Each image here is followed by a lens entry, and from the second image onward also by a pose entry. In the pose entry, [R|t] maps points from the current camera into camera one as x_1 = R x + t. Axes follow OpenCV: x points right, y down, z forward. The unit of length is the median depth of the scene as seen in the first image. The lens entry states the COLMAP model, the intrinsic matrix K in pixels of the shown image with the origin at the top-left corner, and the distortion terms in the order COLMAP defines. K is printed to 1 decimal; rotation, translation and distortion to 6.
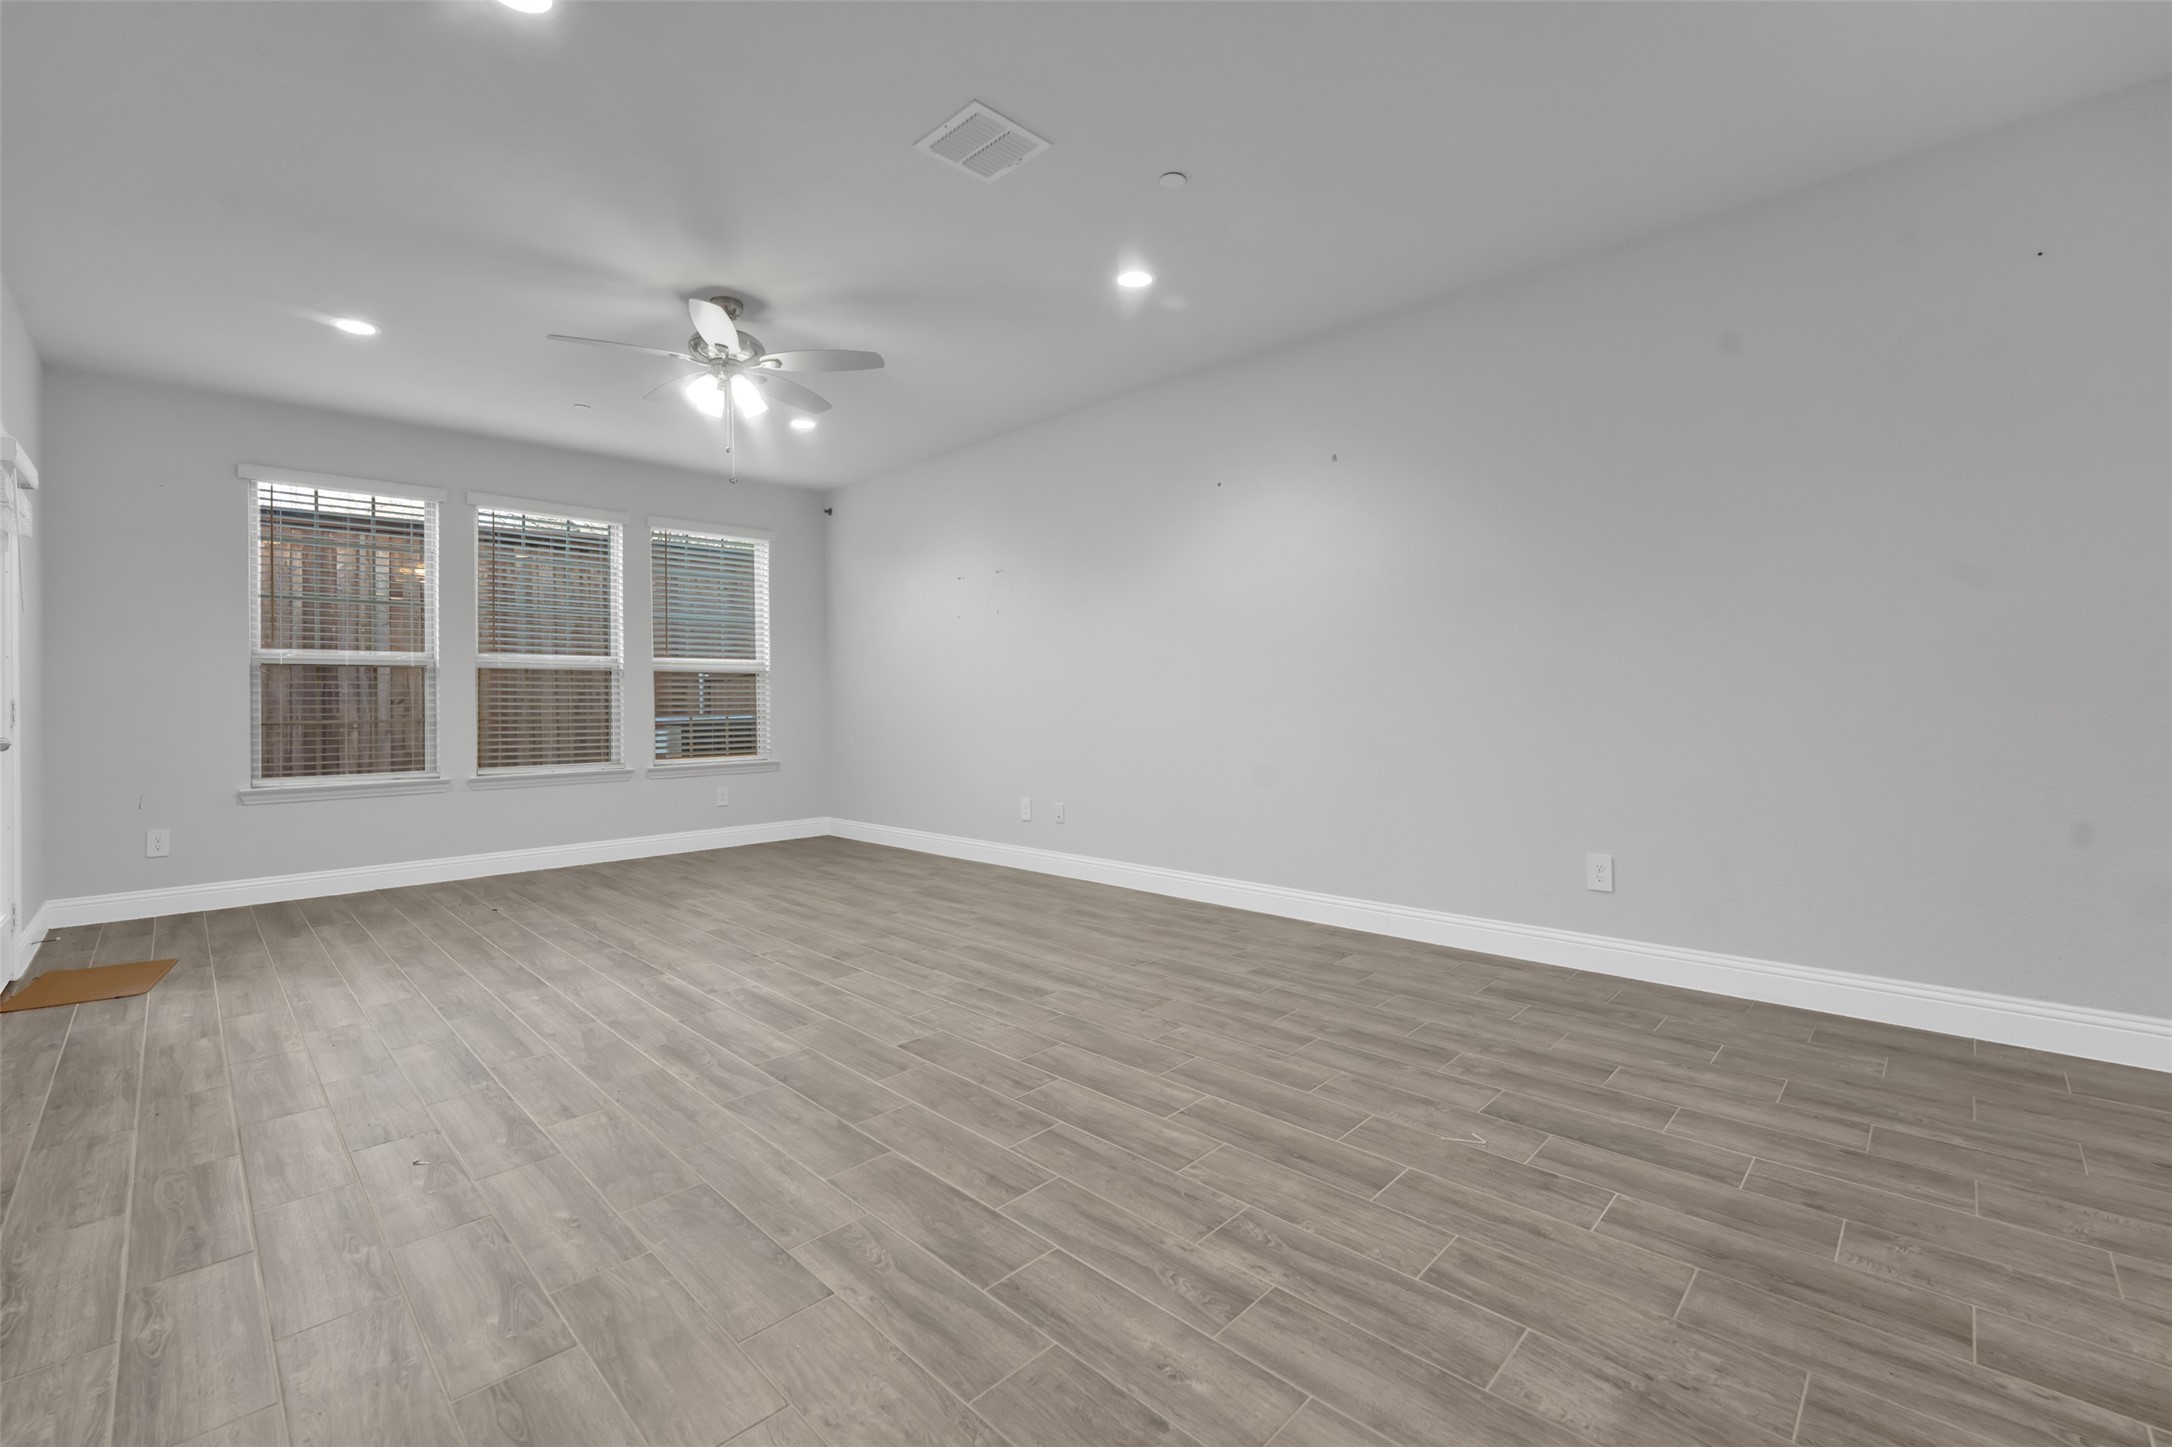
lens RADIAL K [[906.1, 0, 1086.0], [0, 906.1, 723.5], [0, 0, 1]] dist [-0.040650, 0.007521]
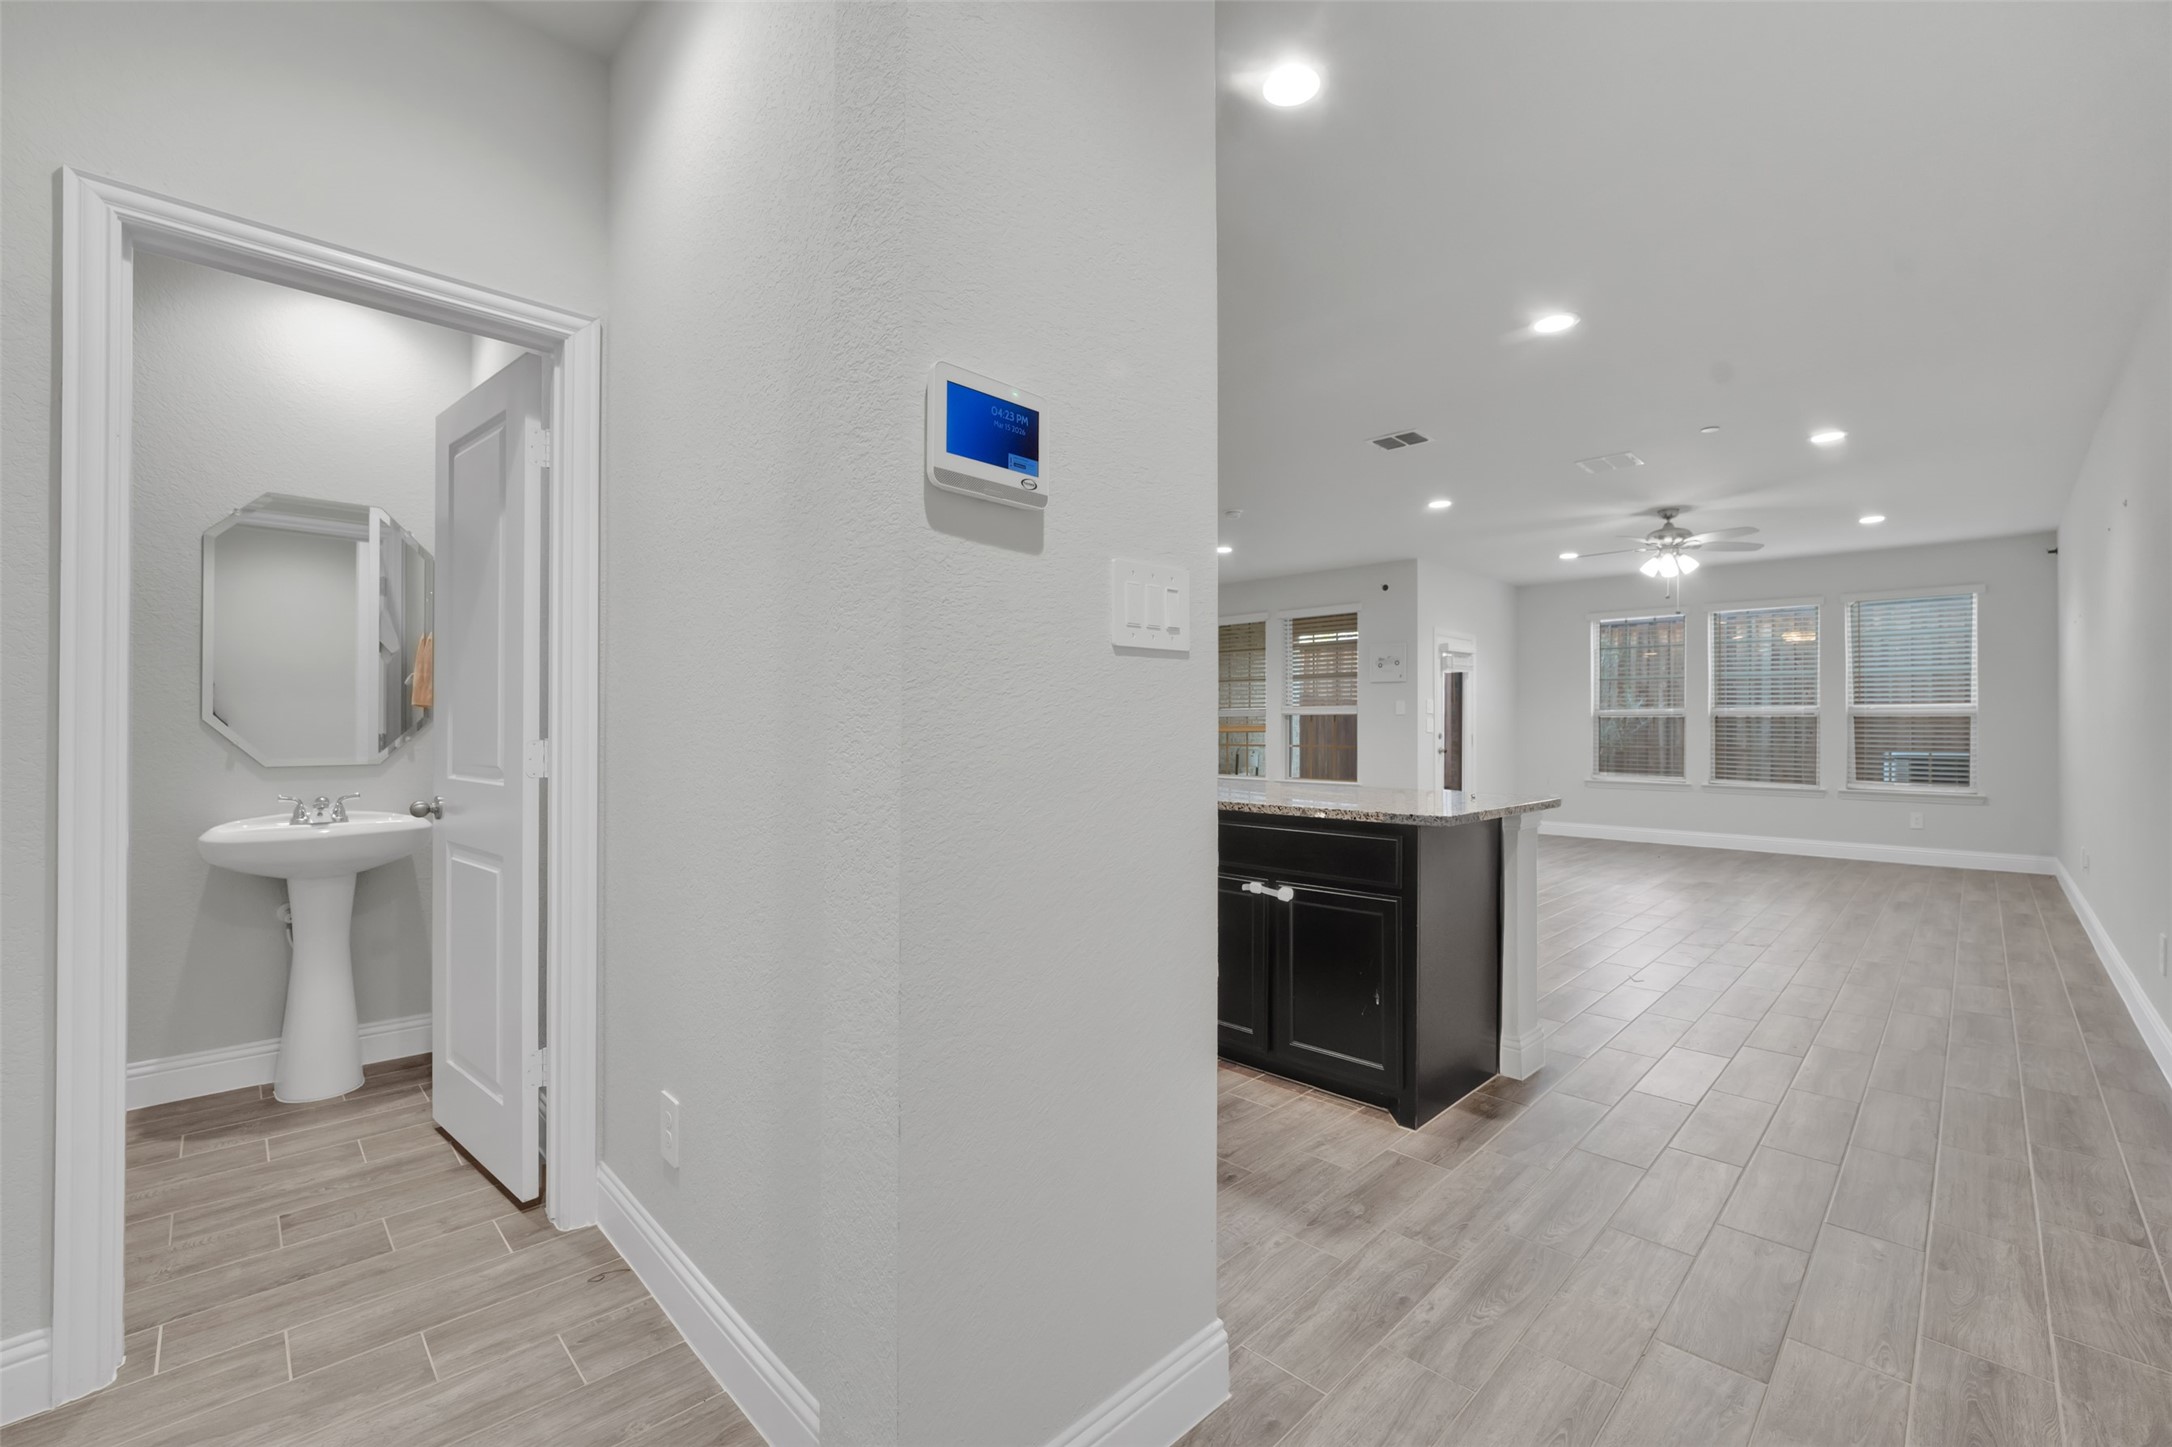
lens RADIAL K [[894.7, 0, 1094.7], [0, 894.7, 733.7], [0, 0, 1]] dist [-0.030056, 0.007391]
pose [[-0.019716, 0.018856, -0.999628, 2.064956], [-0.029474, 0.999377, 0.019433, -0.063310], [0.999371, 0.029847, -0.019148, -0.152036]]
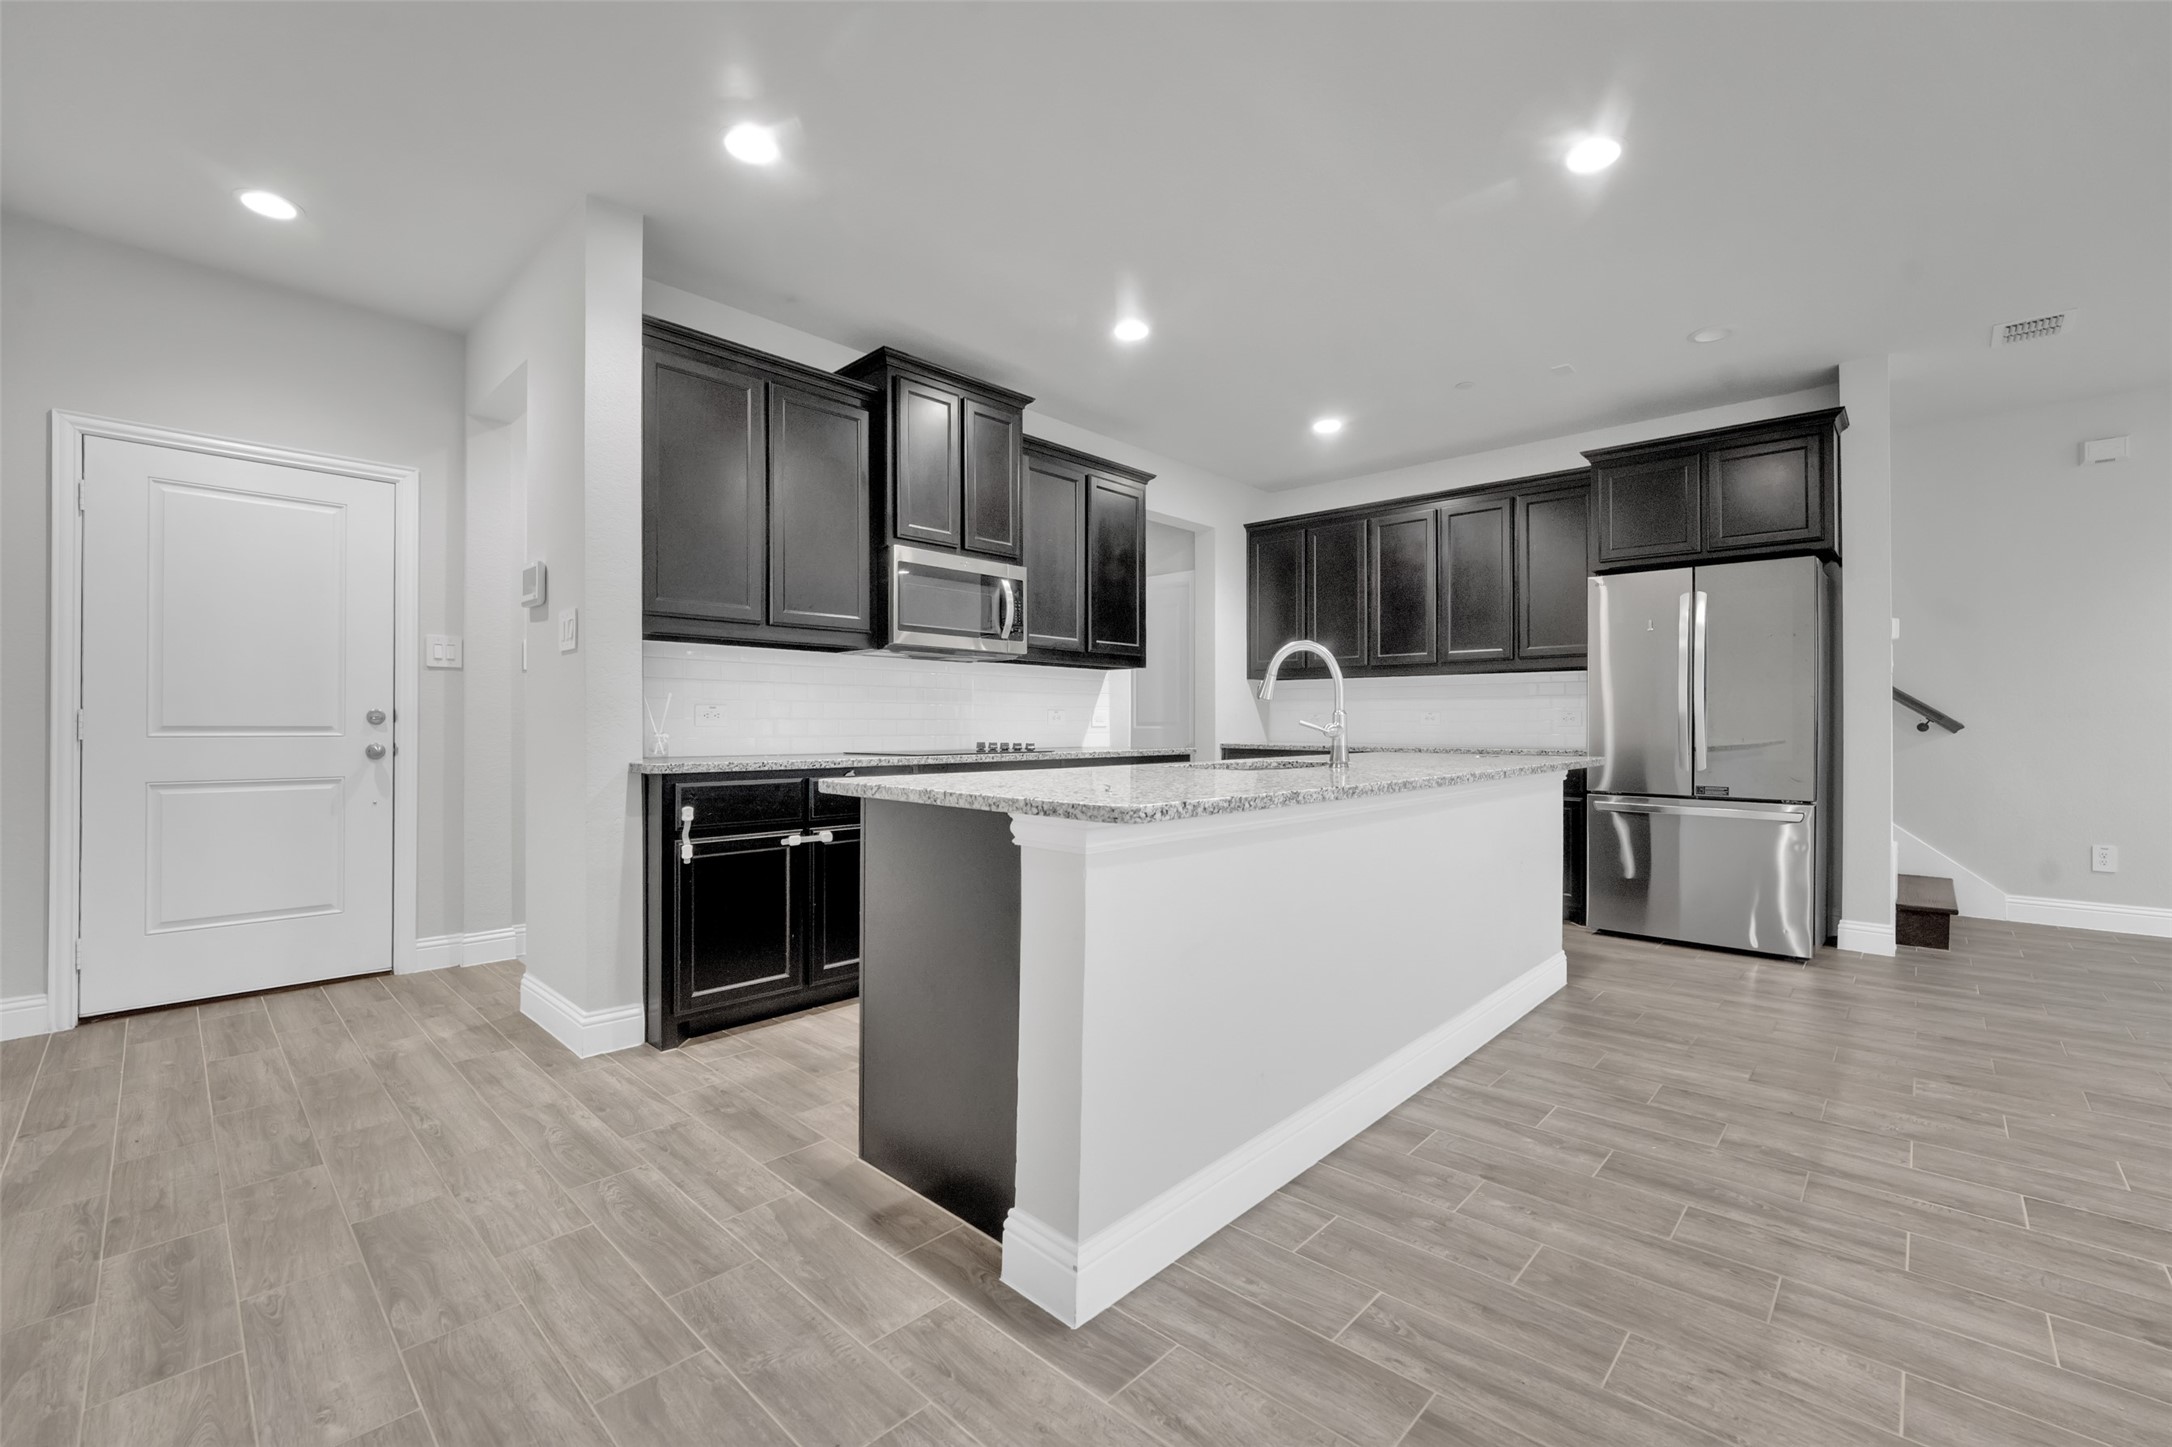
lens RADIAL K [[894.7, 0, 1094.7], [0, 894.7, 733.7], [0, 0, 1]] dist [-0.030056, 0.007391]
pose [[-0.999633, 0.013251, -0.023640, 0.795823], [0.012262, 0.999063, 0.041495, -0.042289], [0.024167, 0.041190, -0.998859, 1.095939]]
